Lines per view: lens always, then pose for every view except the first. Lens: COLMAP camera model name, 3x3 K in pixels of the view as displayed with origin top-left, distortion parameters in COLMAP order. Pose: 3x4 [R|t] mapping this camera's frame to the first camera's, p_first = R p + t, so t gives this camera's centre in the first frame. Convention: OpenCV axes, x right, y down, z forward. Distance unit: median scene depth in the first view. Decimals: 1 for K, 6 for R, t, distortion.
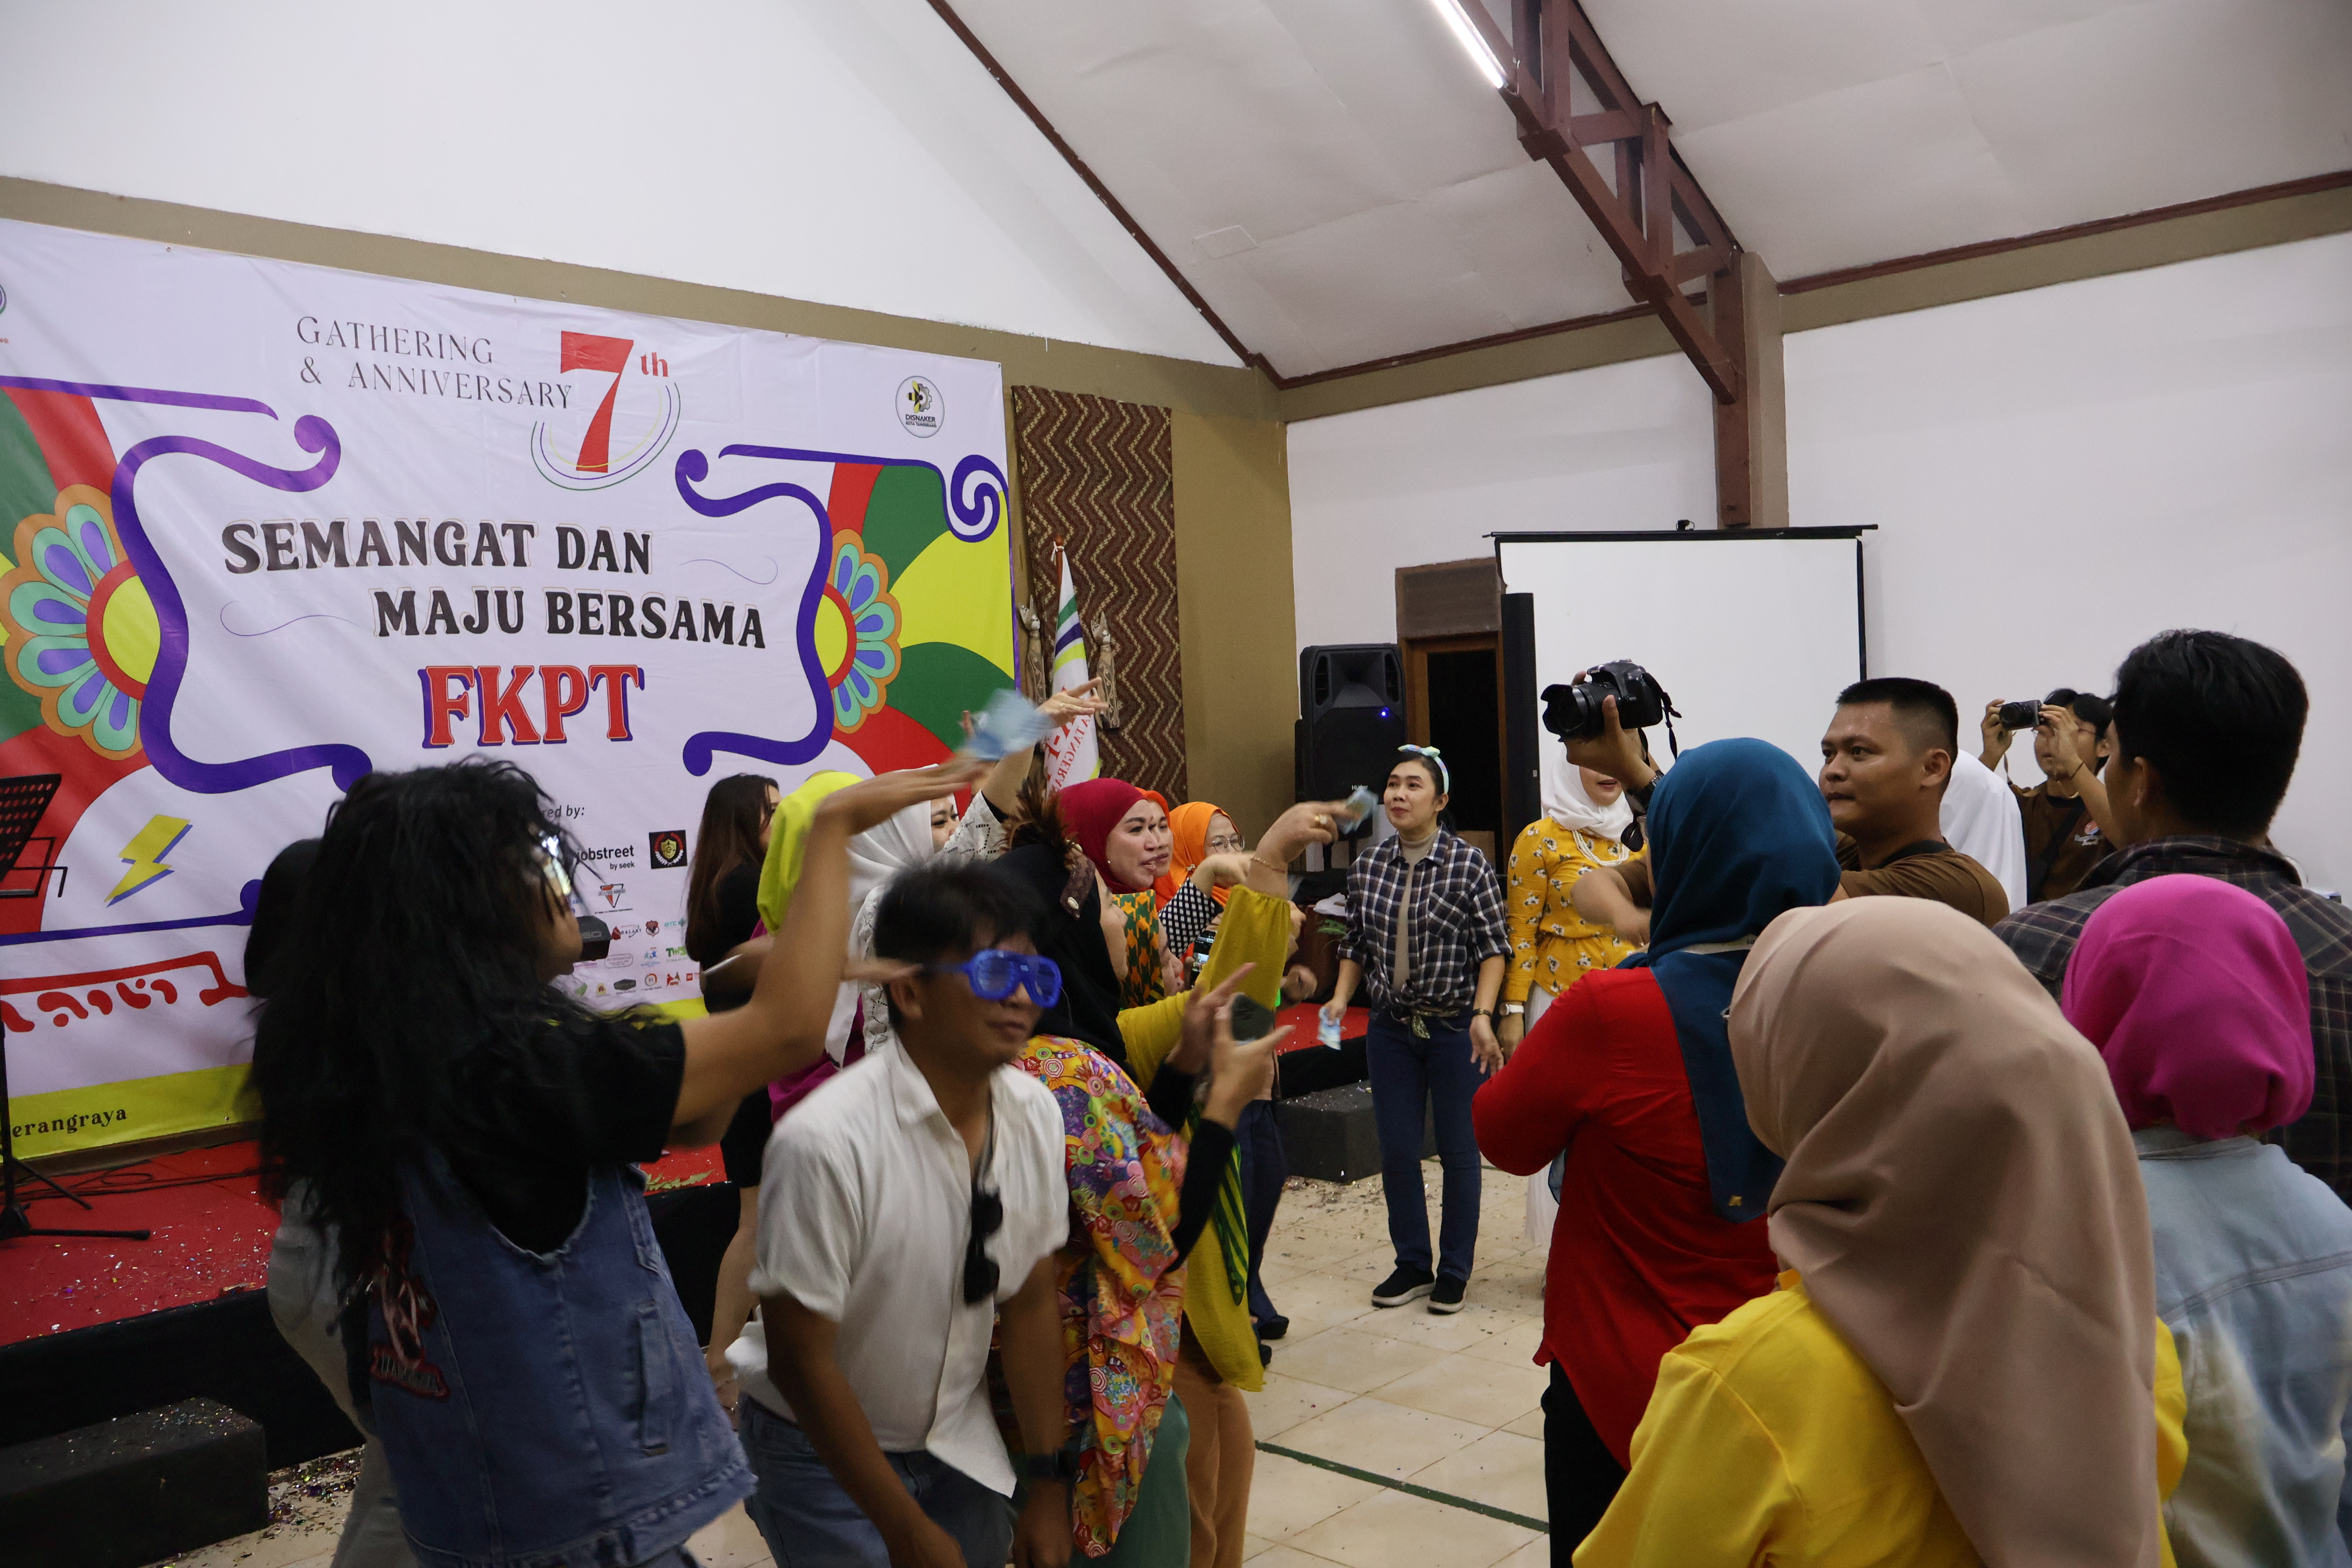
lens RADIAL K [[1956.8, 0, 1181.4], [0, 1956.8, 784.2], [0, 0, 1]] dist [0.001192, -0.004355]
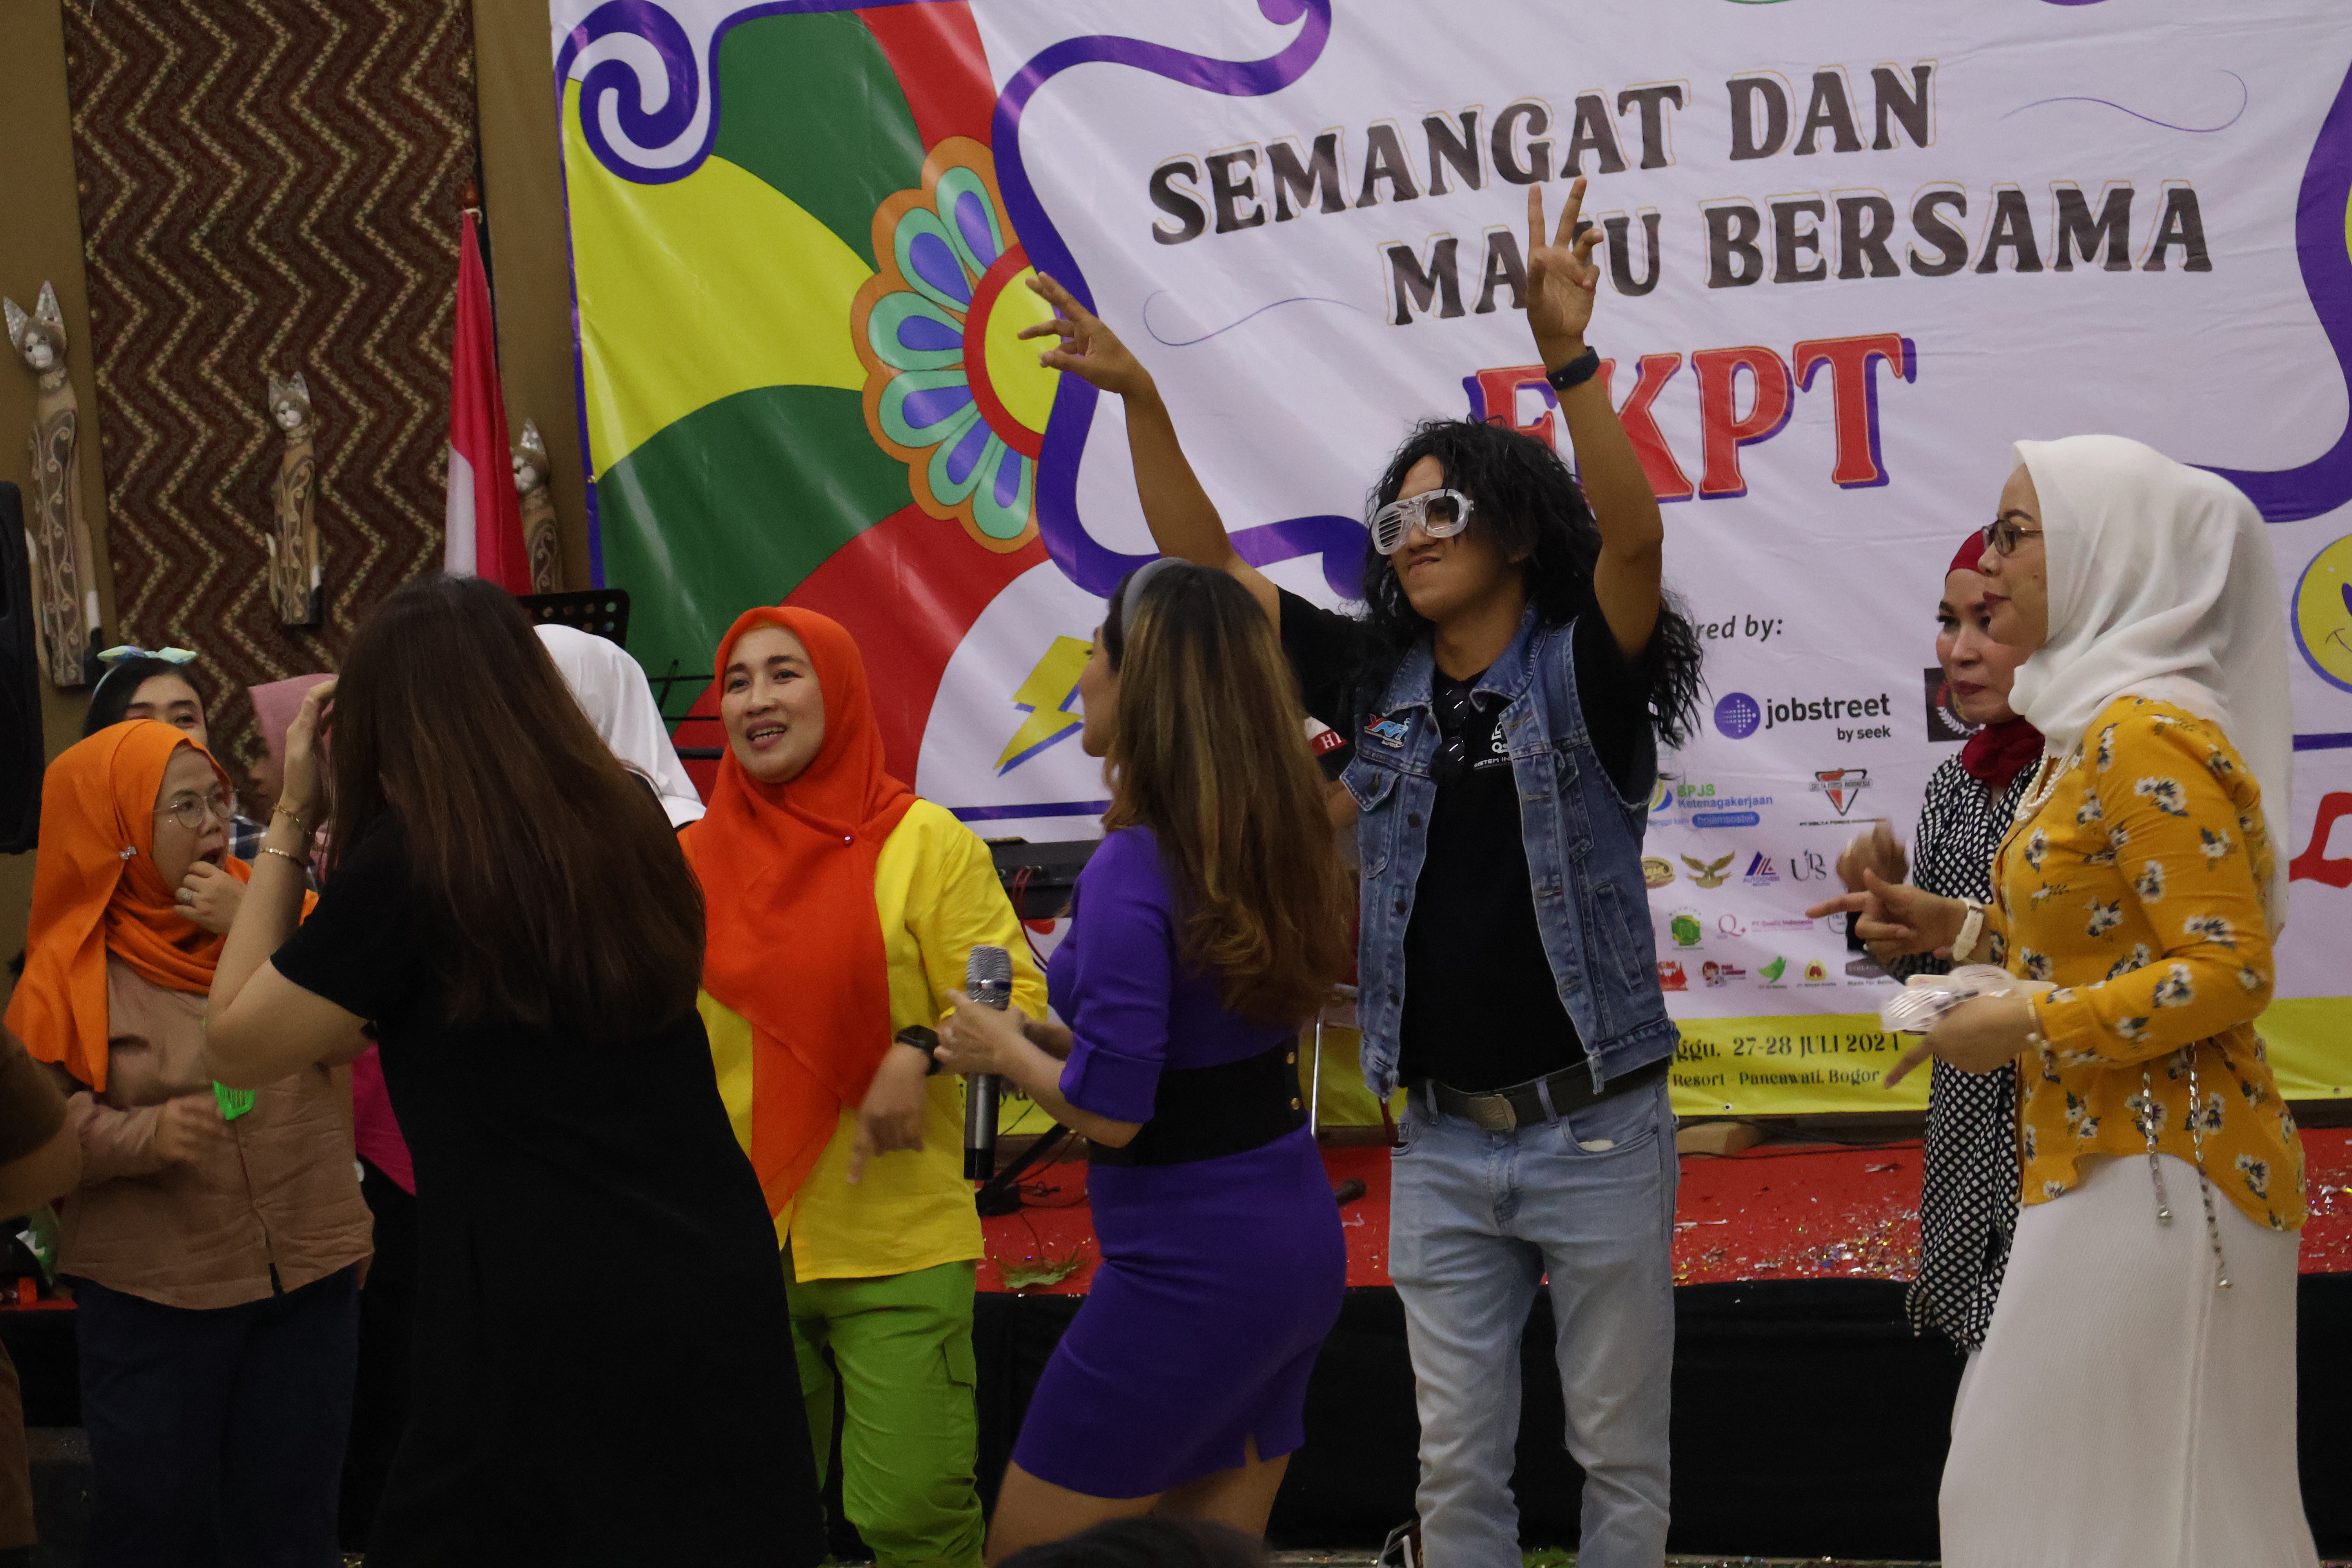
lens RADIAL K [[4678.9, 0, 1177.2], [0, 4678.9, 772.2], [0, 0, 1]] dist [0.038976, -0.267836]
pose [[0.392103, 0.036388, -0.919201, 0.751403], [0.023606, 0.998490, 0.049597, -0.012614], [0.919618, -0.041146, 0.390652, 0.358002]]
